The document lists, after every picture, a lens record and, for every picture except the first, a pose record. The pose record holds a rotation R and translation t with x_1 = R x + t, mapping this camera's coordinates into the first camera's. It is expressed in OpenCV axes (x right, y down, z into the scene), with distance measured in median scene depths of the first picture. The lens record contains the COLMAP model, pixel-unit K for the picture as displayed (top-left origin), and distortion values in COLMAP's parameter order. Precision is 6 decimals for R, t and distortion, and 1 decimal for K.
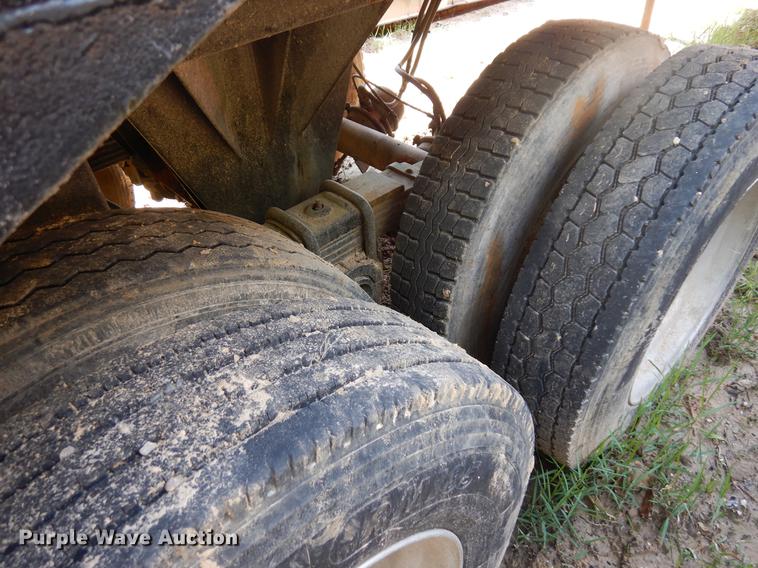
lens RADIAL K [[538.2, 0, 379.0], [0, 538.2, 284.0], [0, 0, 1]] dist [0.003987, 0.000197]
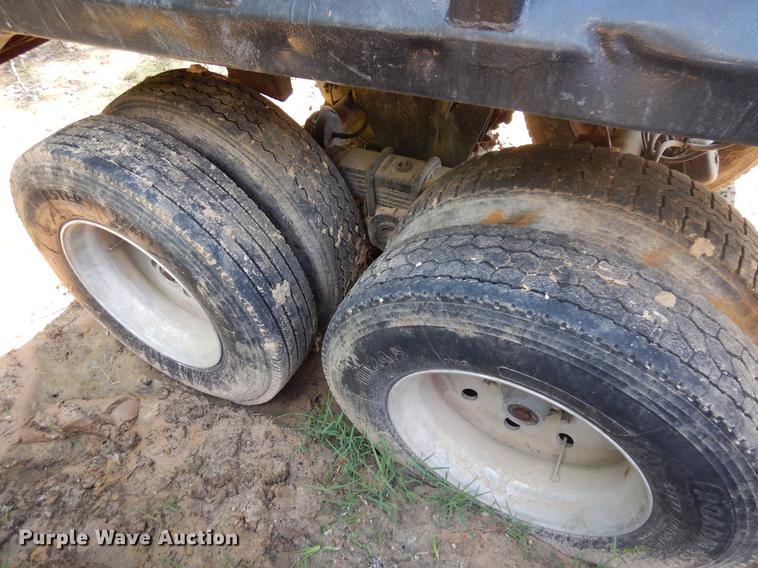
lens RADIAL K [[538.2, 0, 379.0], [0, 538.2, 284.0], [0, 0, 1]] dist [0.003987, 0.000197]
pose [[0.328269, 0.700879, -0.633252, 1.276154], [-0.566153, 0.682631, 0.462045, -0.717652], [0.756115, 0.206842, 0.620892, 0.206655]]
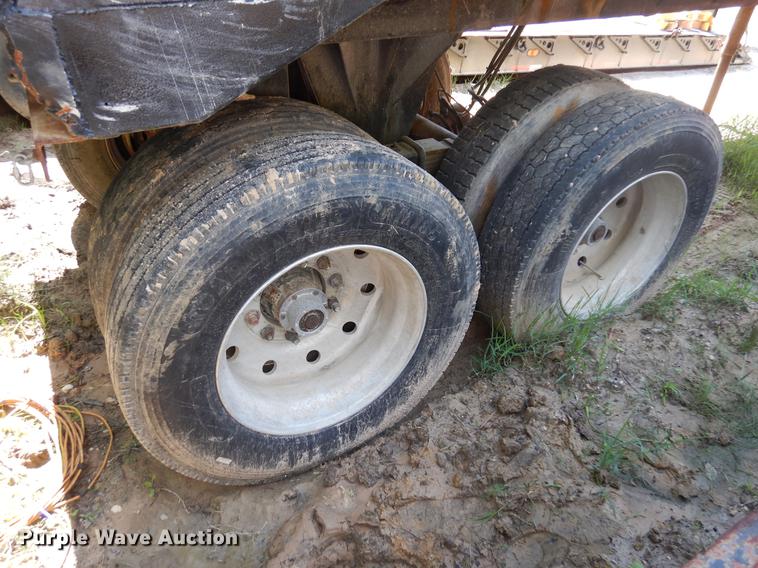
lens RADIAL K [[538.2, 0, 379.0], [0, 538.2, 284.0], [0, 0, 1]] dist [0.003987, 0.000197]
pose [[0.968228, 0.216841, -0.124554, 0.184625], [-0.226356, 0.971670, -0.067975, 0.515980], [0.106285, 0.094009, 0.989882, -0.798587]]
